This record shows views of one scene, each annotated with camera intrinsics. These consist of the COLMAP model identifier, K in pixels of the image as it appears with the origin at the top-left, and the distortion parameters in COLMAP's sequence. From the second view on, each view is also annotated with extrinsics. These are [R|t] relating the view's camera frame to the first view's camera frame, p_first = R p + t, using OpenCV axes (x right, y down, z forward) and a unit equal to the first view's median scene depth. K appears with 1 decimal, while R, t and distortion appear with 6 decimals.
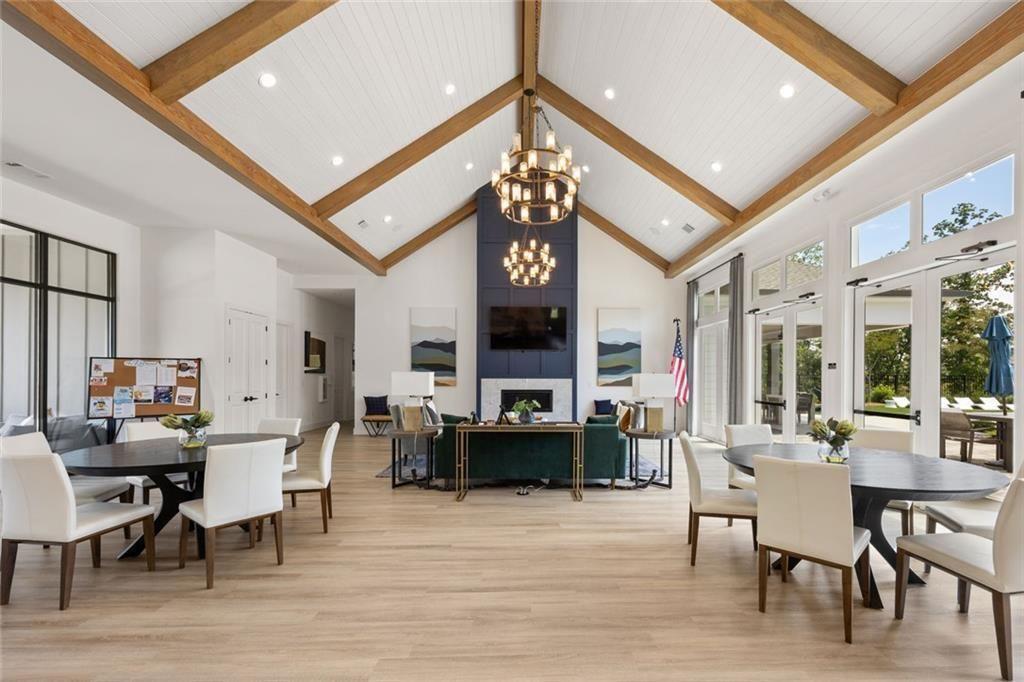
lens RADIAL K [[429.7, 0, 514.4], [0, 429.7, 378.9], [0, 0, 1]] dist [-0.001074, -0.000053]
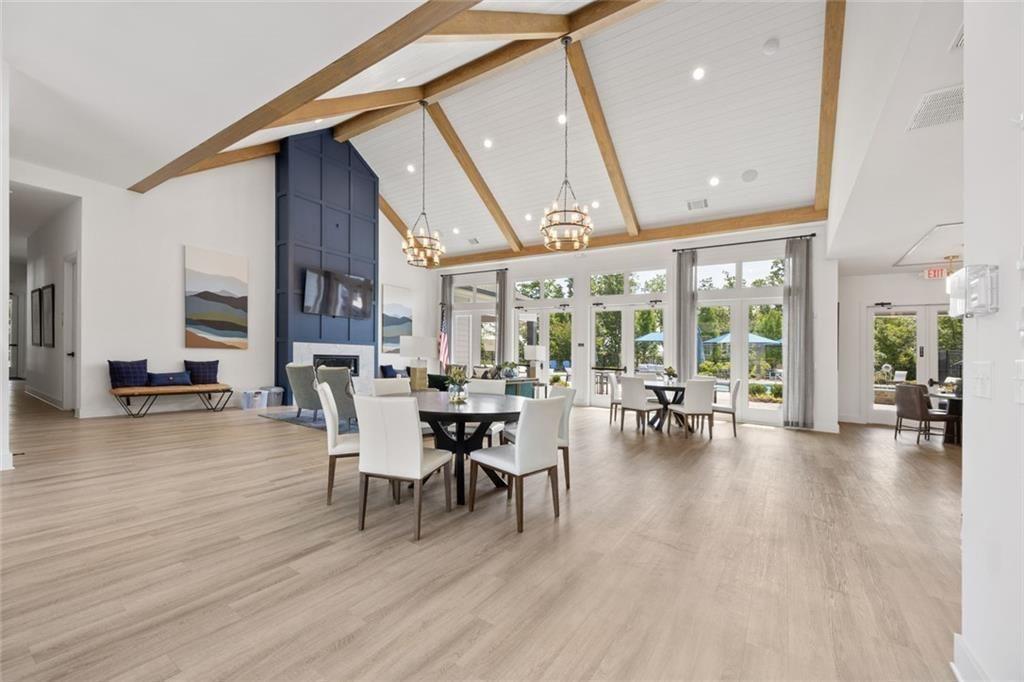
lens RADIAL K [[414.1, 0, 511.0], [0, 414.1, 357.3], [0, 0, 1]] dist [-0.000636, -0.000020]
pose [[0.572931, 0.013060, 0.819500, -0.515427], [-0.028530, 0.999585, 0.004017, 0.014297], [-0.819107, -0.025682, 0.573066, 0.100012]]
